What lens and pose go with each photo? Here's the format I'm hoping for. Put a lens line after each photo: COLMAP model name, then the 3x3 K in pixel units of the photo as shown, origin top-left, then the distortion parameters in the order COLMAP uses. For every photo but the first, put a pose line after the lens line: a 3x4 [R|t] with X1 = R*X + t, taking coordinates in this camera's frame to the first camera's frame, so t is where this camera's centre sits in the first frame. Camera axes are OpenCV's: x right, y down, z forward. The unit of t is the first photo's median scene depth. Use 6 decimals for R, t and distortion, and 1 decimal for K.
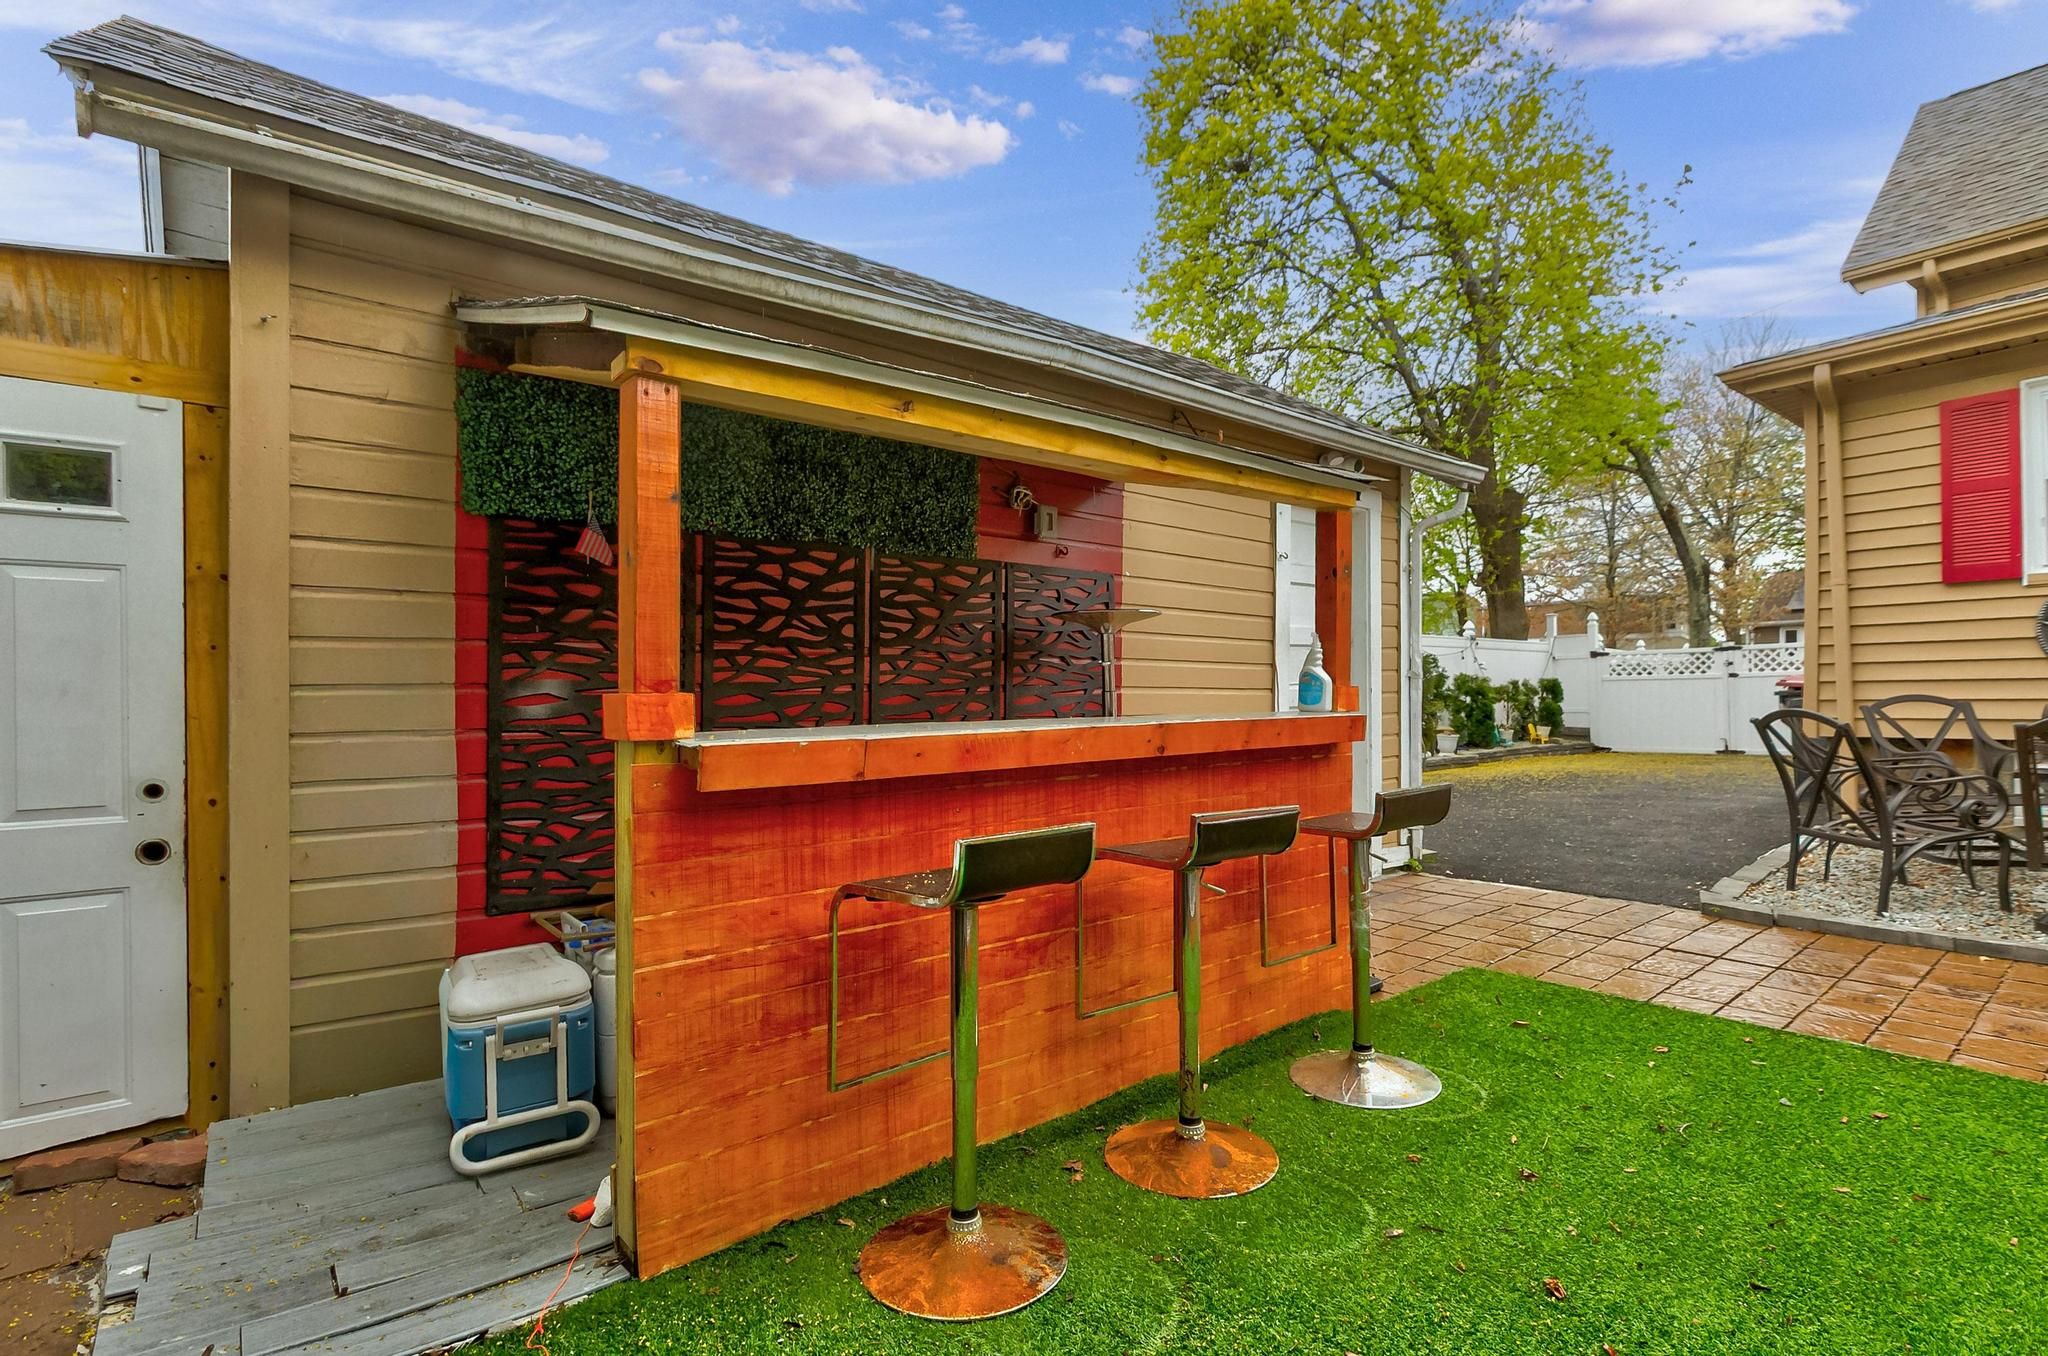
lens RADIAL K [[944.2, 0, 1047.5], [0, 944.2, 688.5], [0, 0, 1]] dist [-0.001701, -0.001765]
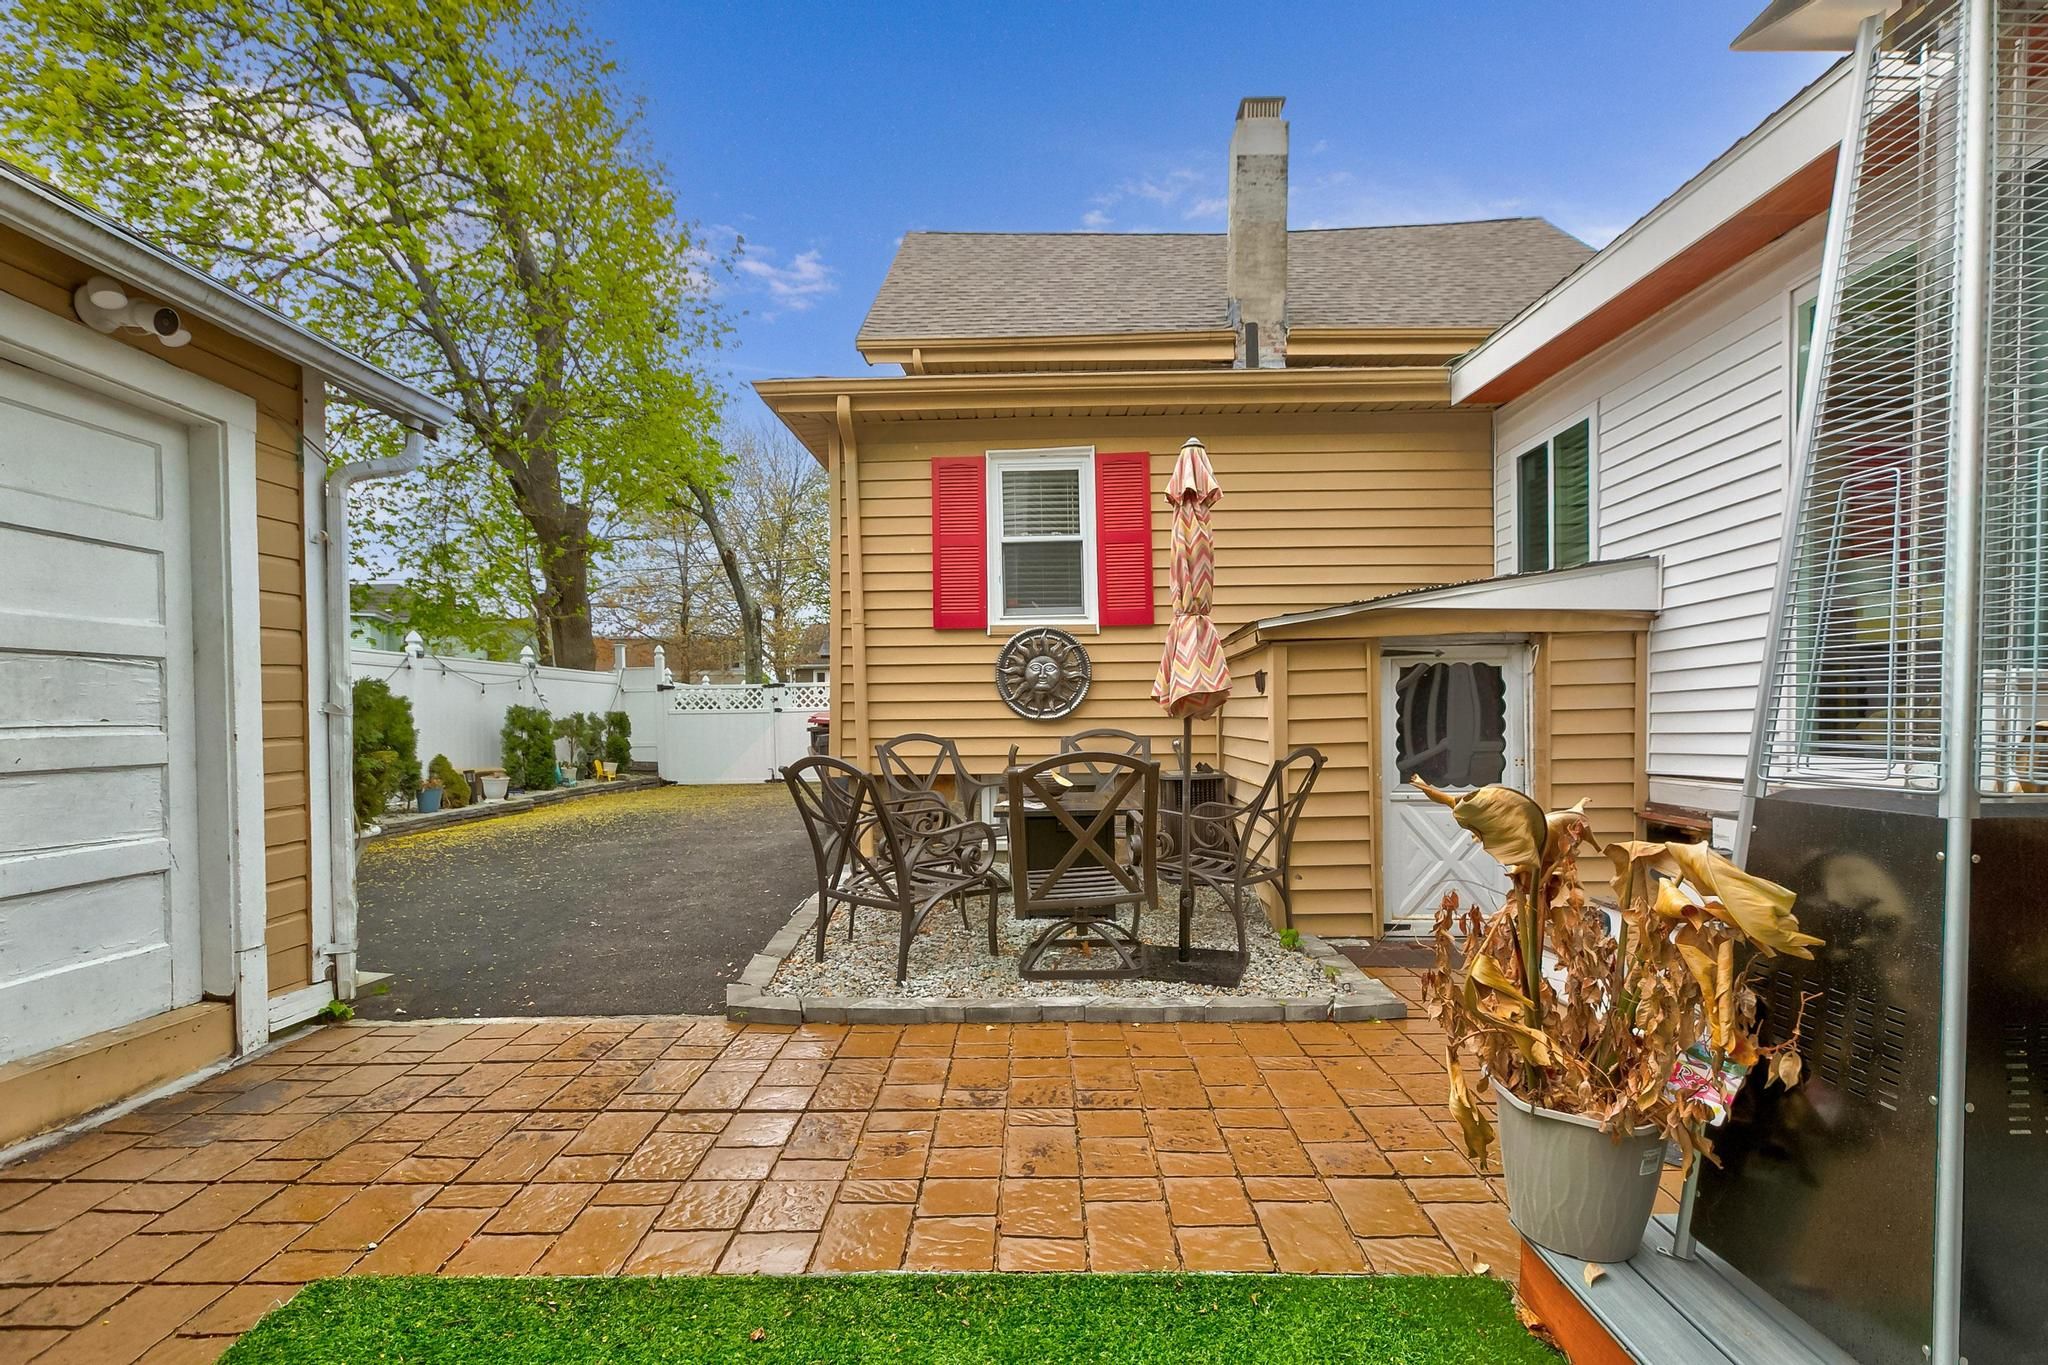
lens RADIAL K [[925.9, 0, 1029.0], [0, 925.9, 750.9], [0, 0, 1]] dist [0.001887, 0.000119]
pose [[0.631005, -0.024835, 0.775381, 0.184374], [-0.001457, 0.999448, 0.033197, -0.007659], [-0.775777, -0.022077, 0.630620, 0.229966]]
